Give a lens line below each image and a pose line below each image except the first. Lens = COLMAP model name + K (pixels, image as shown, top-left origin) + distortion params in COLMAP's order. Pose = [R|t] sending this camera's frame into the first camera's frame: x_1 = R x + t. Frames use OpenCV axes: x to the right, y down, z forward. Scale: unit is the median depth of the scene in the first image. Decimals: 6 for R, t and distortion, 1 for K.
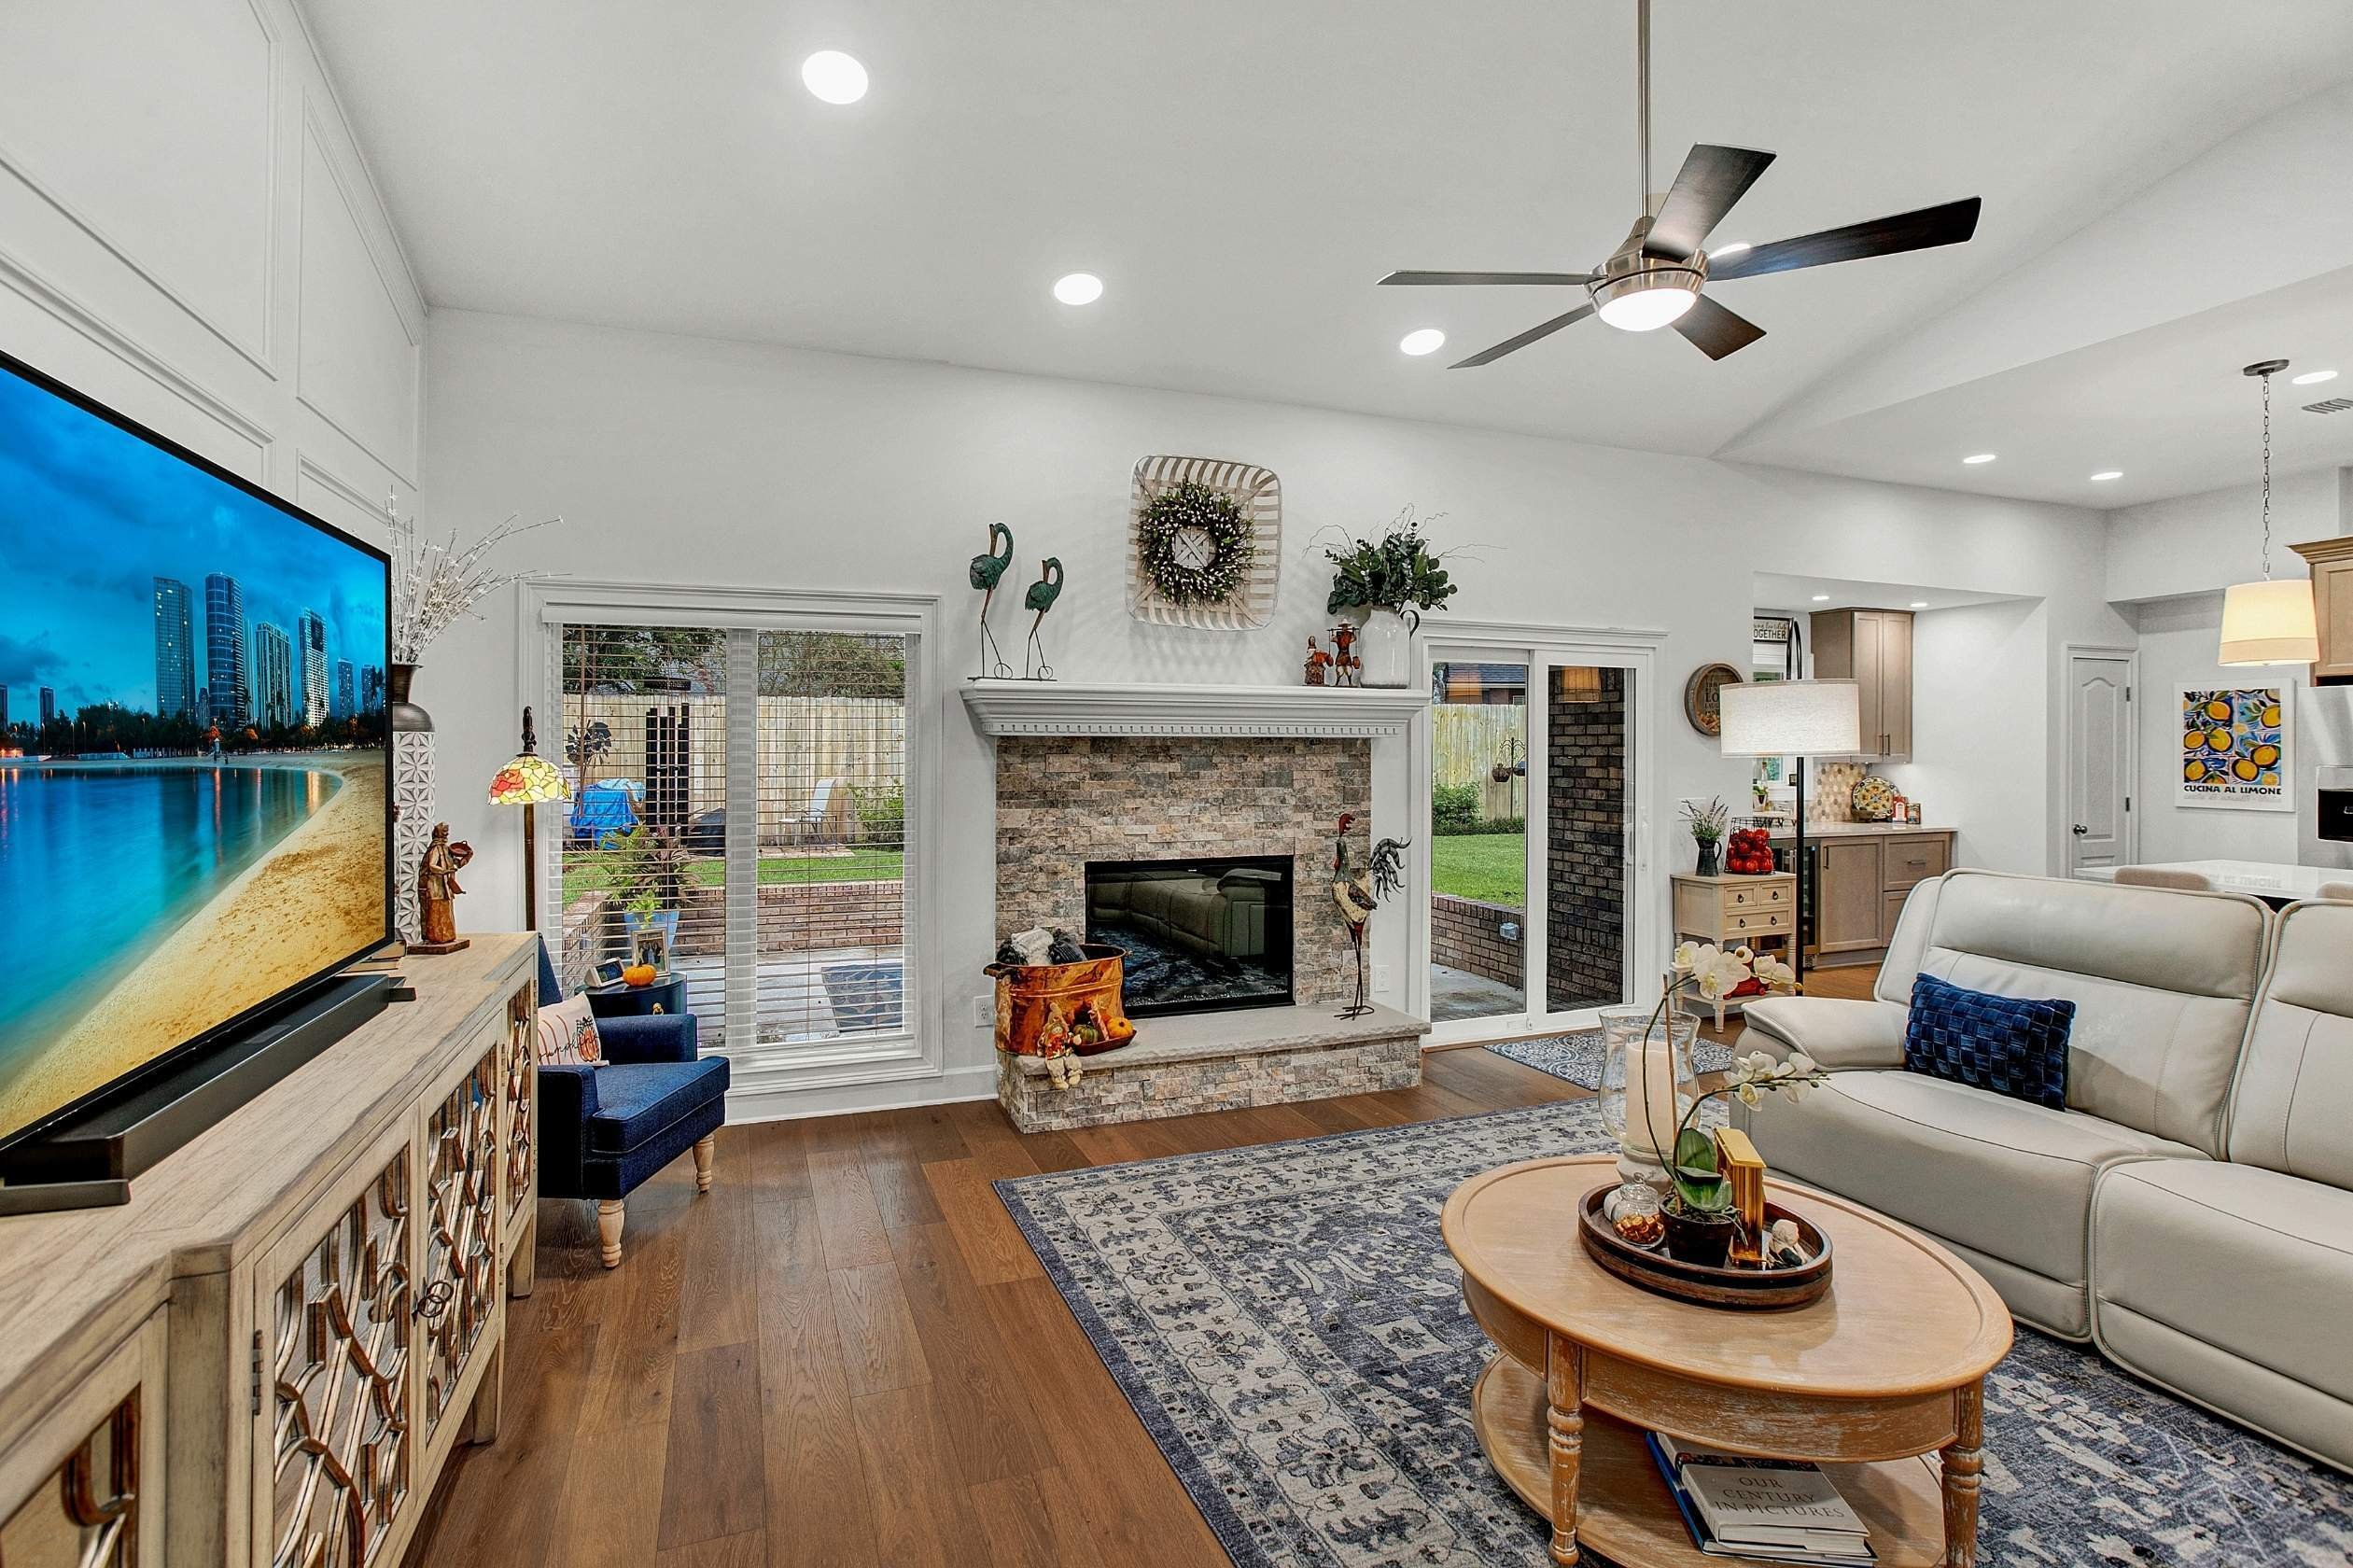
lens RADIAL K [[1136.6, 0, 1136.9], [0, 1136.6, 746.8], [0, 0, 1]] dist [0.003700, 0.001760]
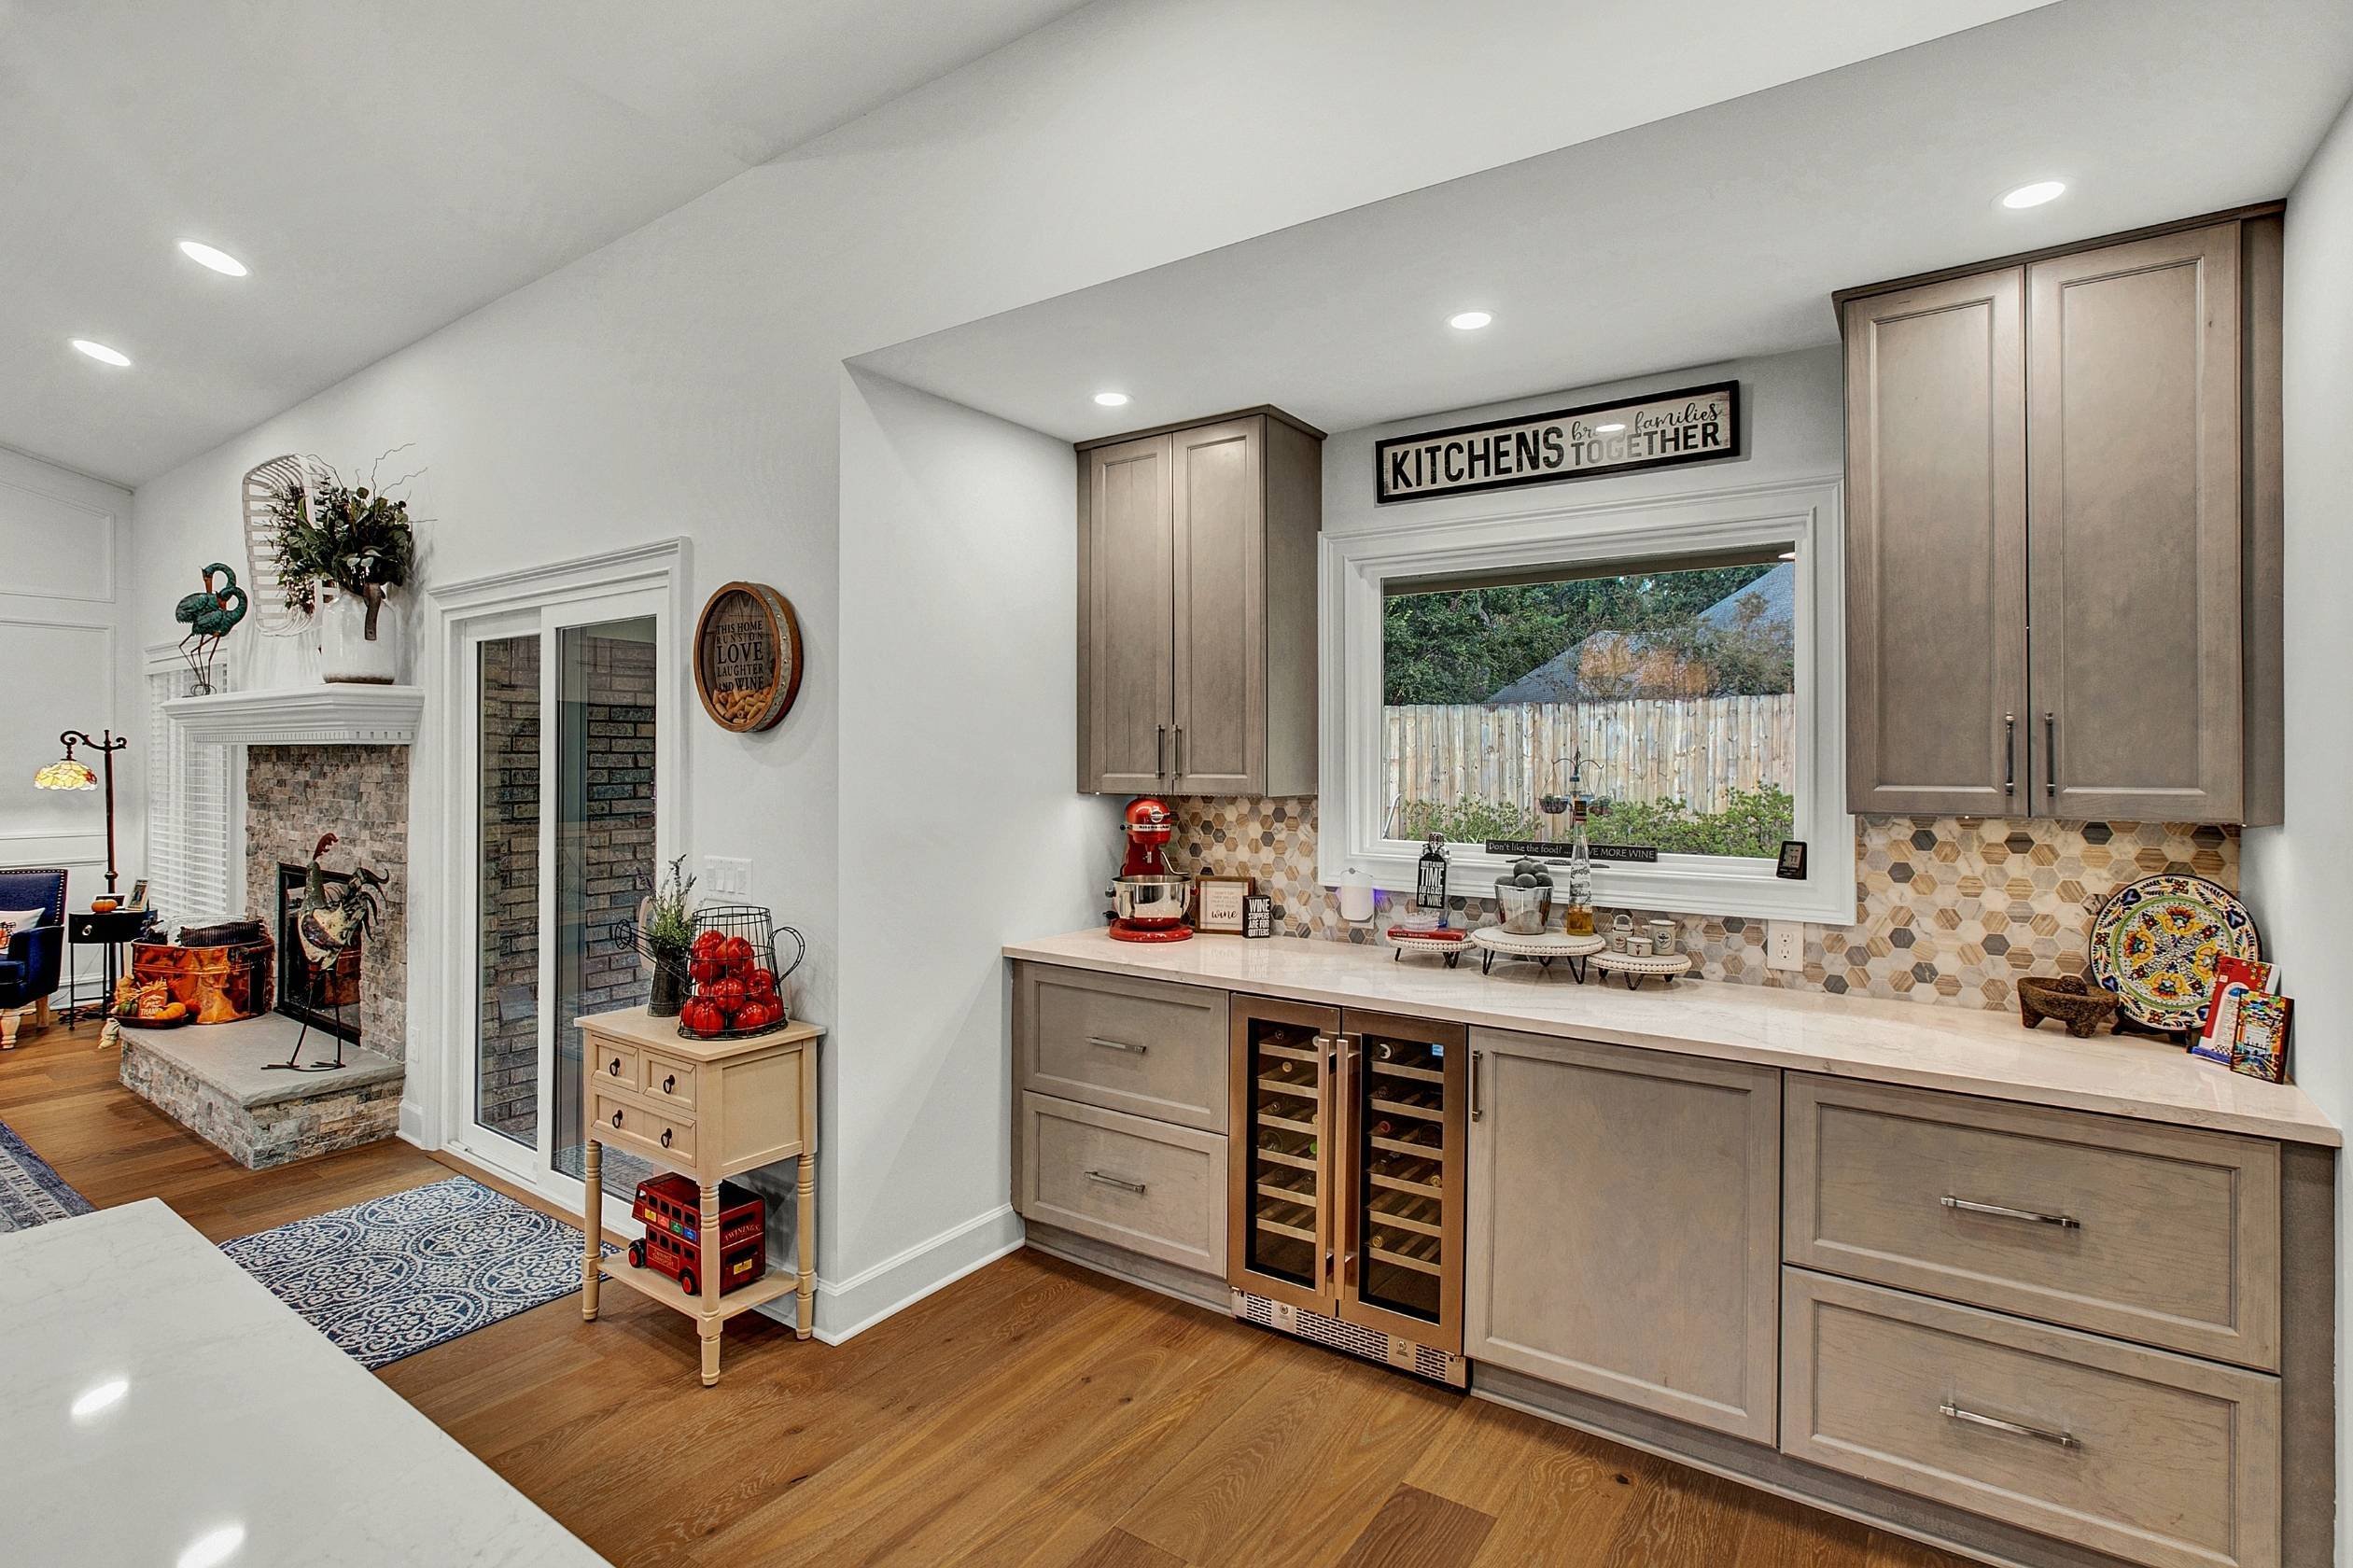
lens RADIAL K [[1089.7, 0, 1142.5], [0, 1089.7, 758.9], [0, 0, 1]] dist [-0.014812, 0.003090]
pose [[0.543489, 0.002213, -0.839414, 0.746092], [-0.003288, 0.999994, 0.000507, 0.000293], [0.839410, 0.002484, 0.543493, 0.670989]]
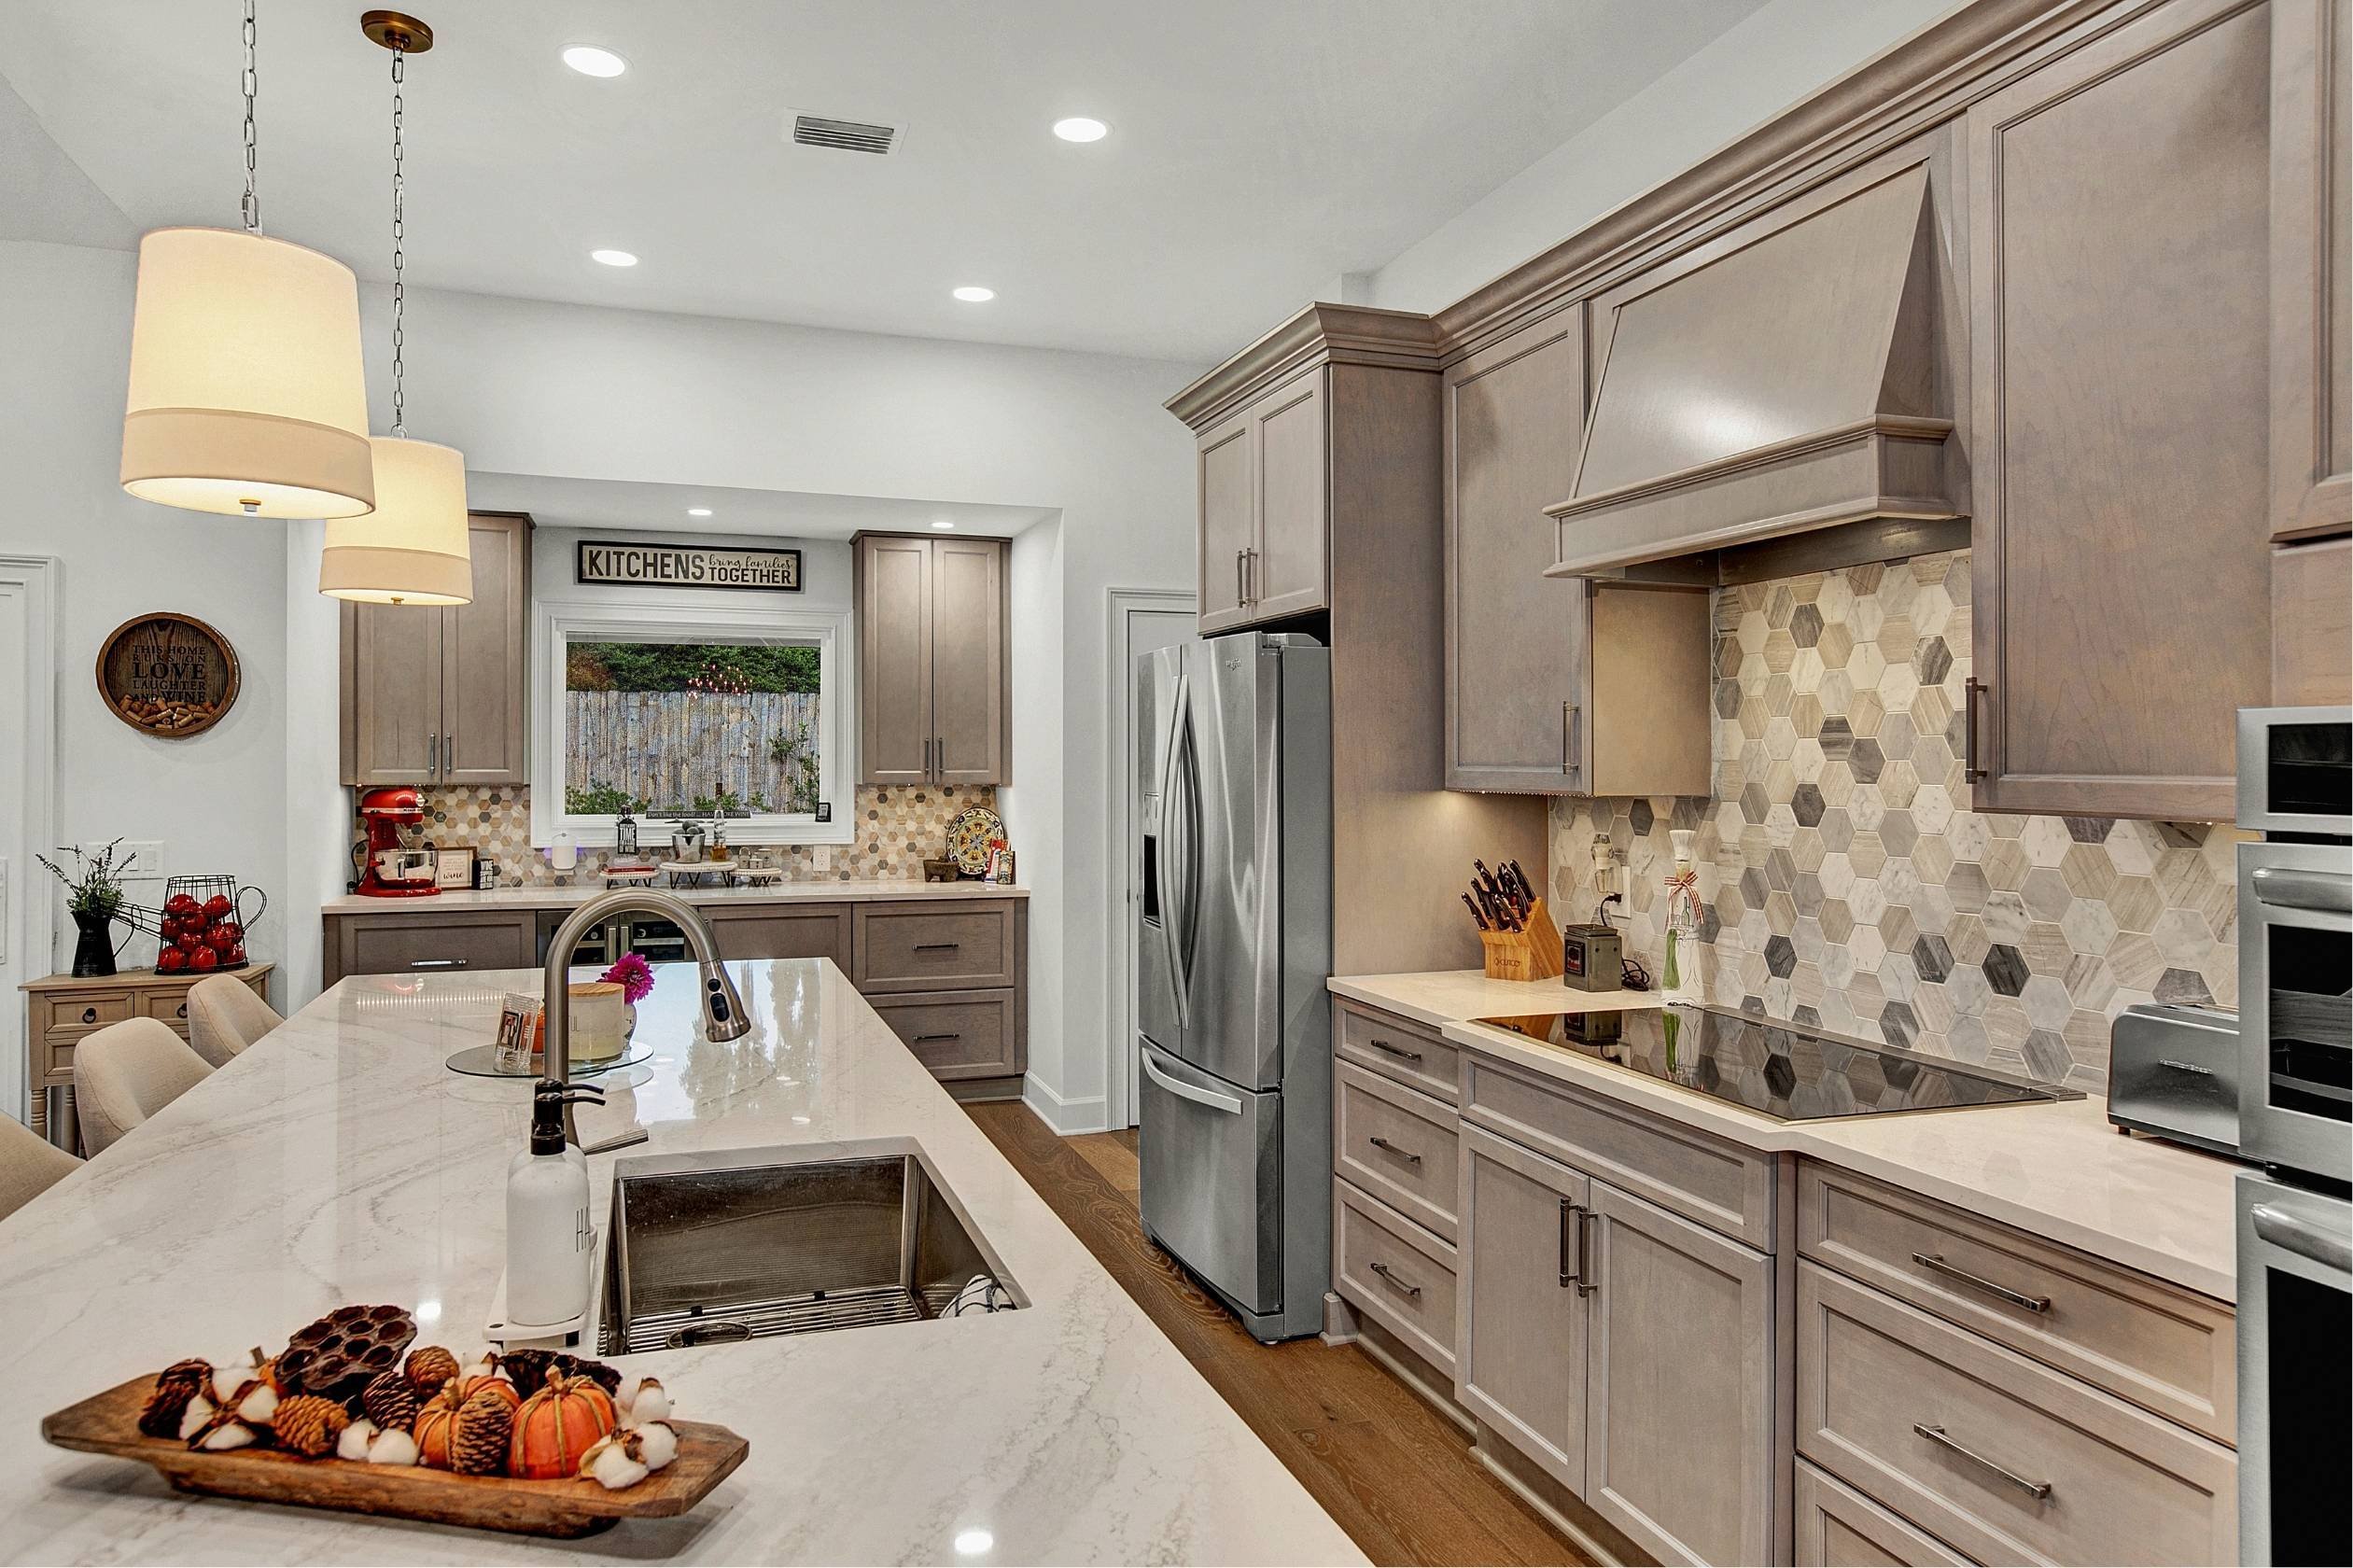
lens RADIAL K [[1482.3, 0, 1199.2], [0, 1482.3, 794.1], [0, 0, 1]] dist [0.002576, -0.000780]
pose [[0.999990, 0.002640, -0.003579, 0.793216], [-0.002559, 0.999745, 0.022436, 0.001036], [0.003637, -0.022427, 0.999742, 0.167829]]
